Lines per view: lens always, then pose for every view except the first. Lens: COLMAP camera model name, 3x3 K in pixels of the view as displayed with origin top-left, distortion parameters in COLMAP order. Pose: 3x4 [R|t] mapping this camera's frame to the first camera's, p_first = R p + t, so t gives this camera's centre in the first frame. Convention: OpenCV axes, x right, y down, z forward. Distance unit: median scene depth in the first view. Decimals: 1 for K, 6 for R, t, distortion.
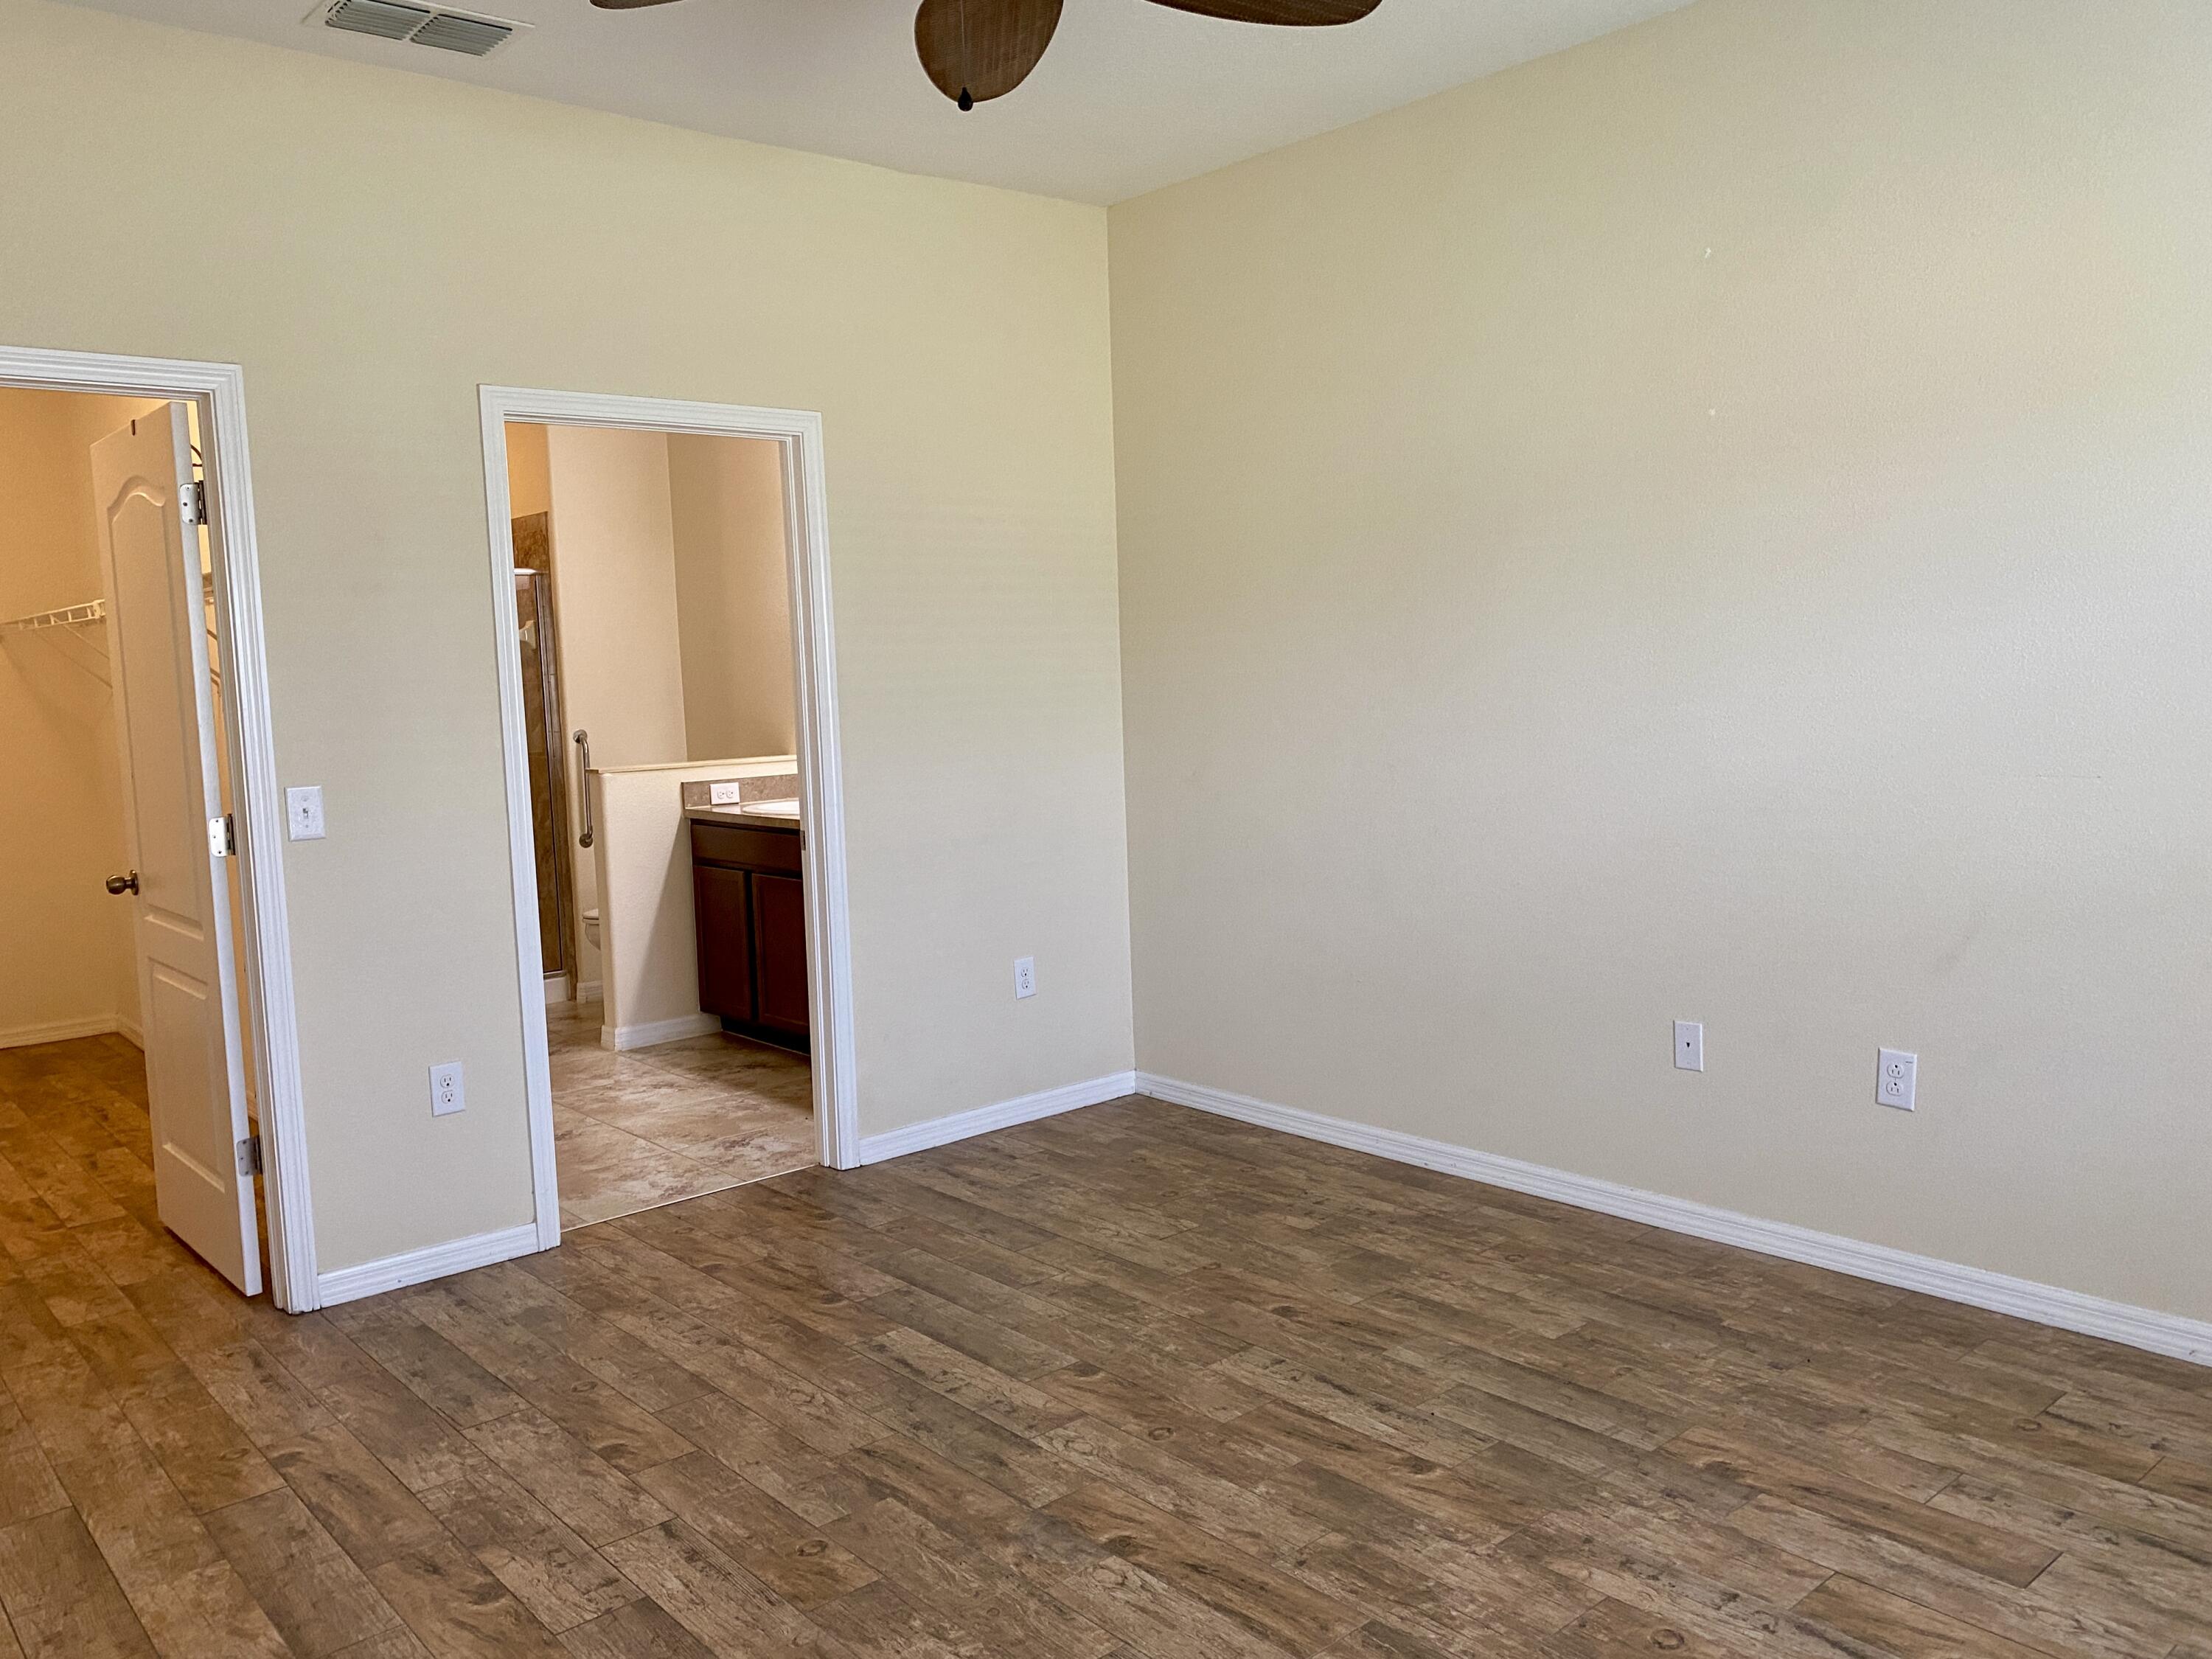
lens RADIAL K [[1683.6, 0, 1067.5], [0, 1683.6, 848.5], [0, 0, 1]] dist [0.030869, -0.034042]
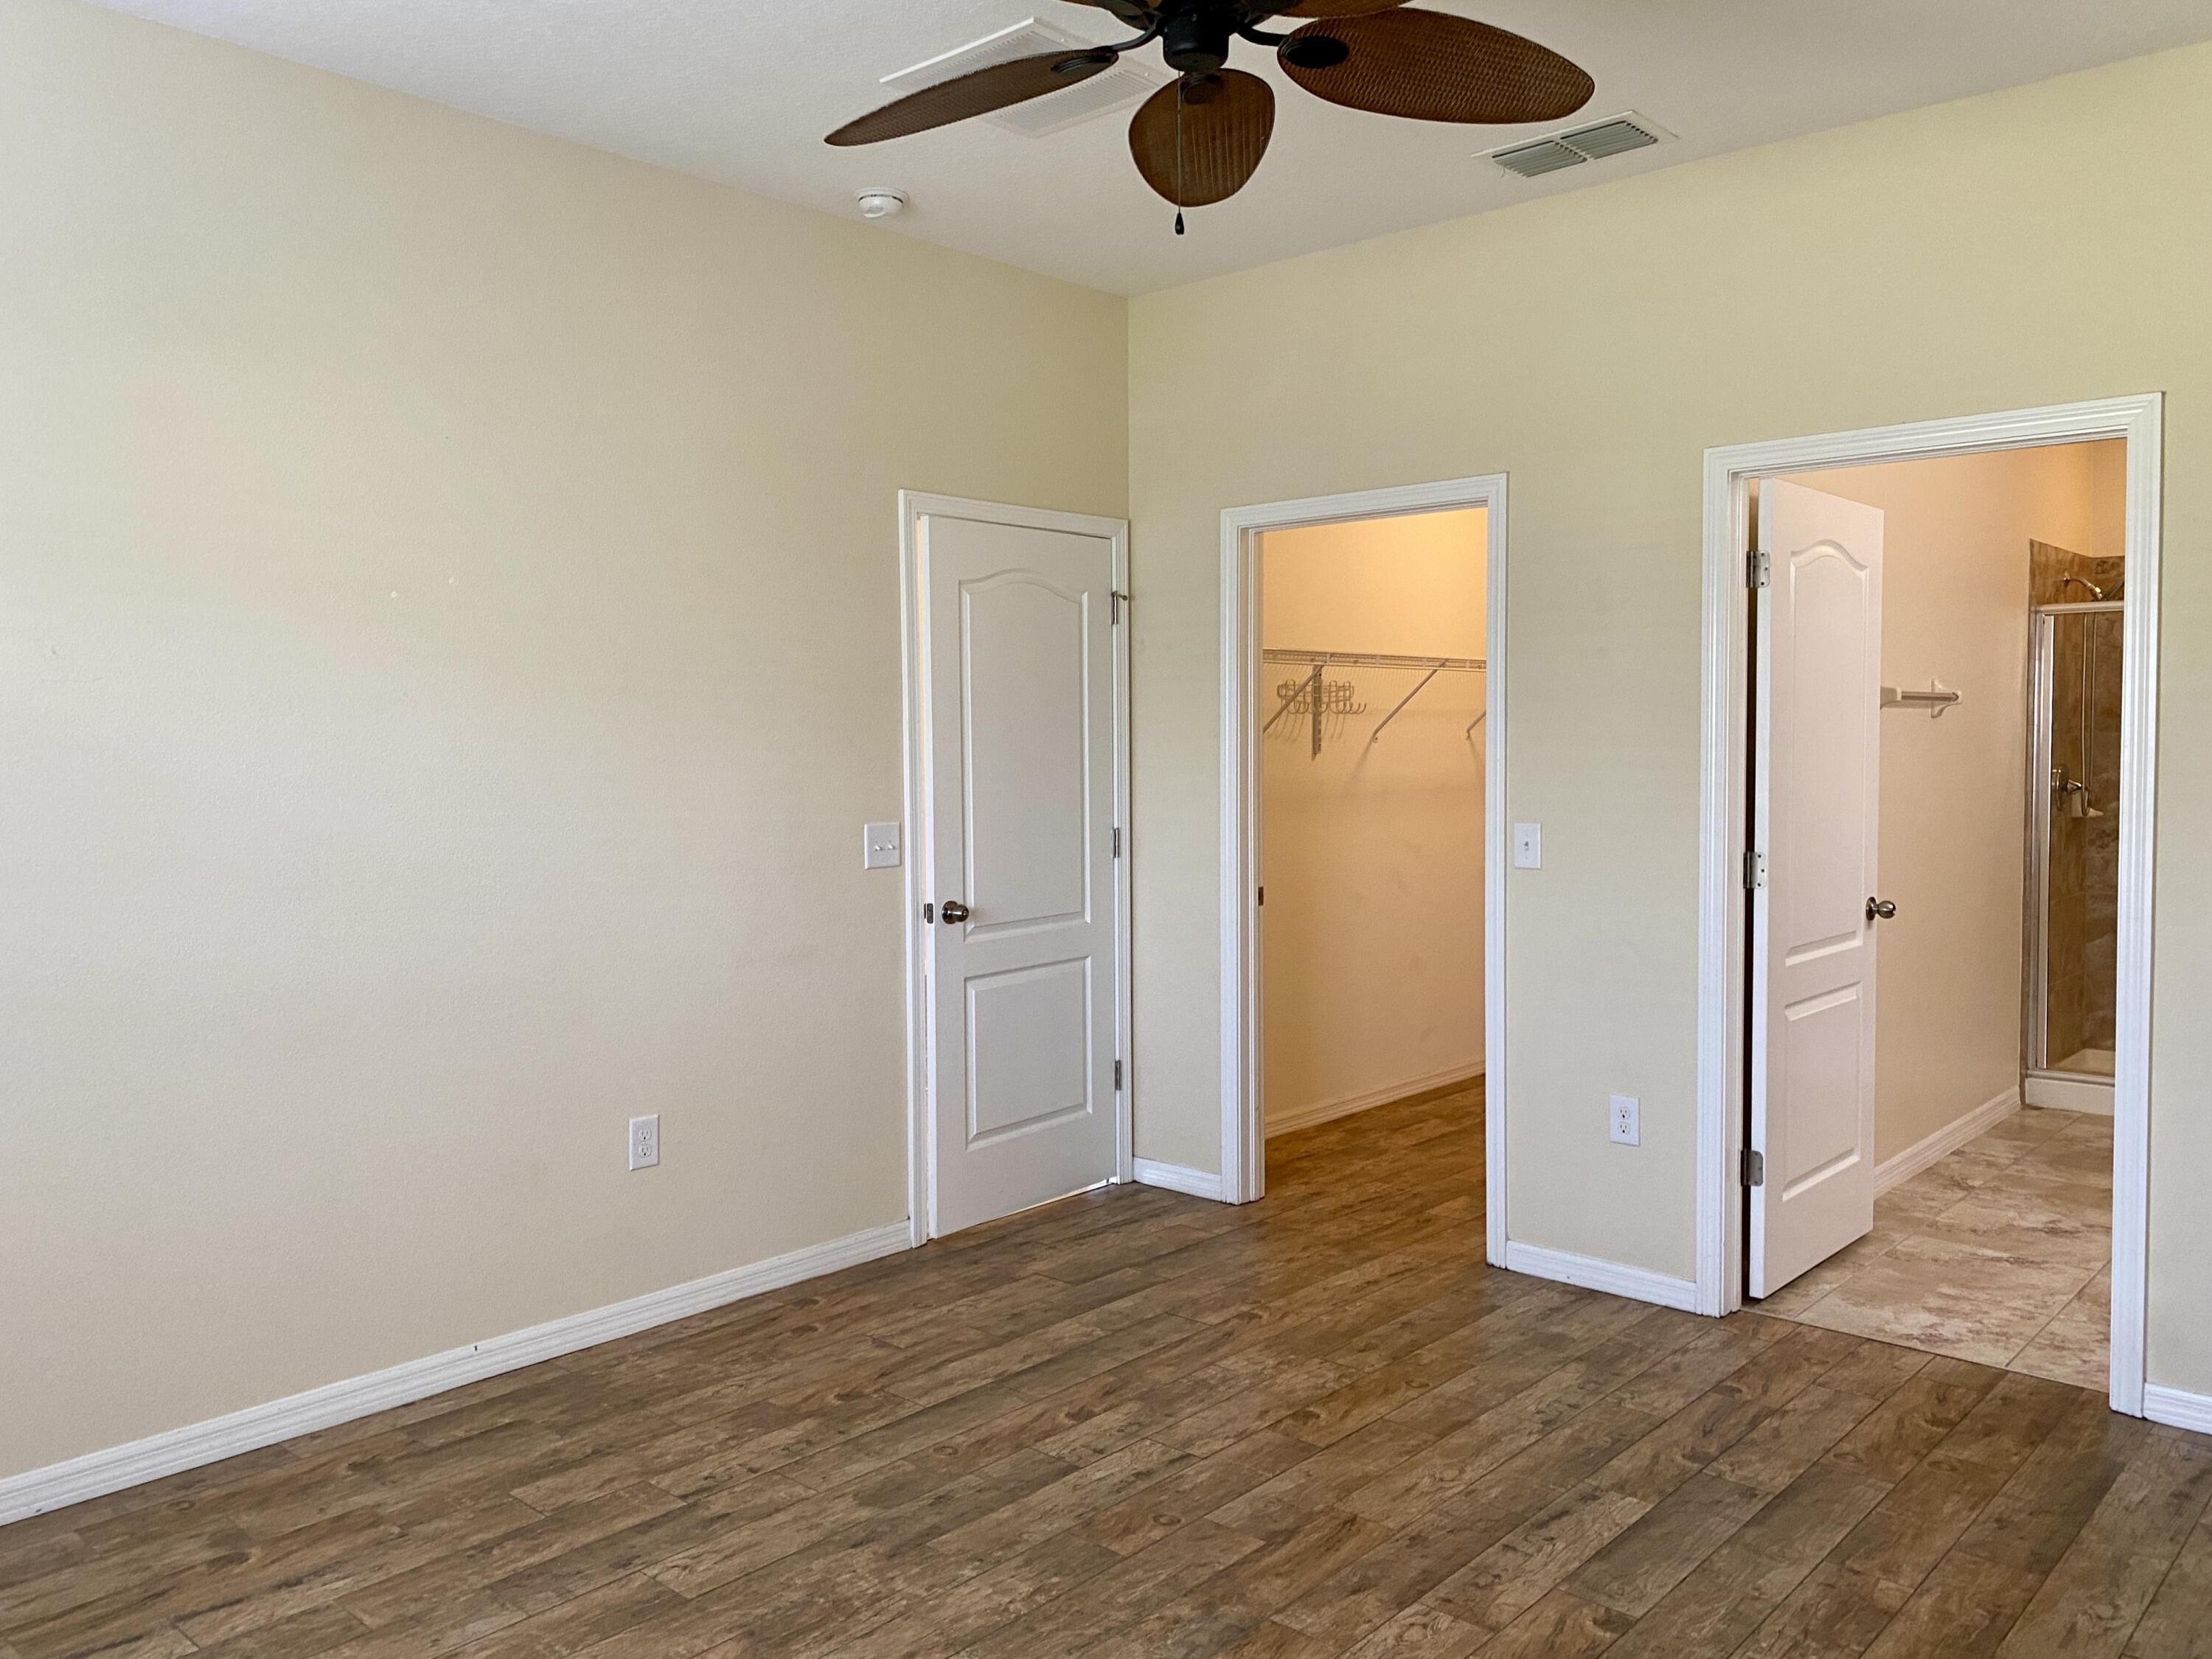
lens RADIAL K [[1683.6, 0, 1079.9], [0, 1683.6, 836.8], [0, 0, 1]] dist [0.030869, -0.034042]
pose [[0.127084, 0.098323, -0.987007, 0.629225], [-0.107434, 0.990585, 0.084847, -0.088546], [0.986057, 0.095255, 0.136451, 0.512990]]
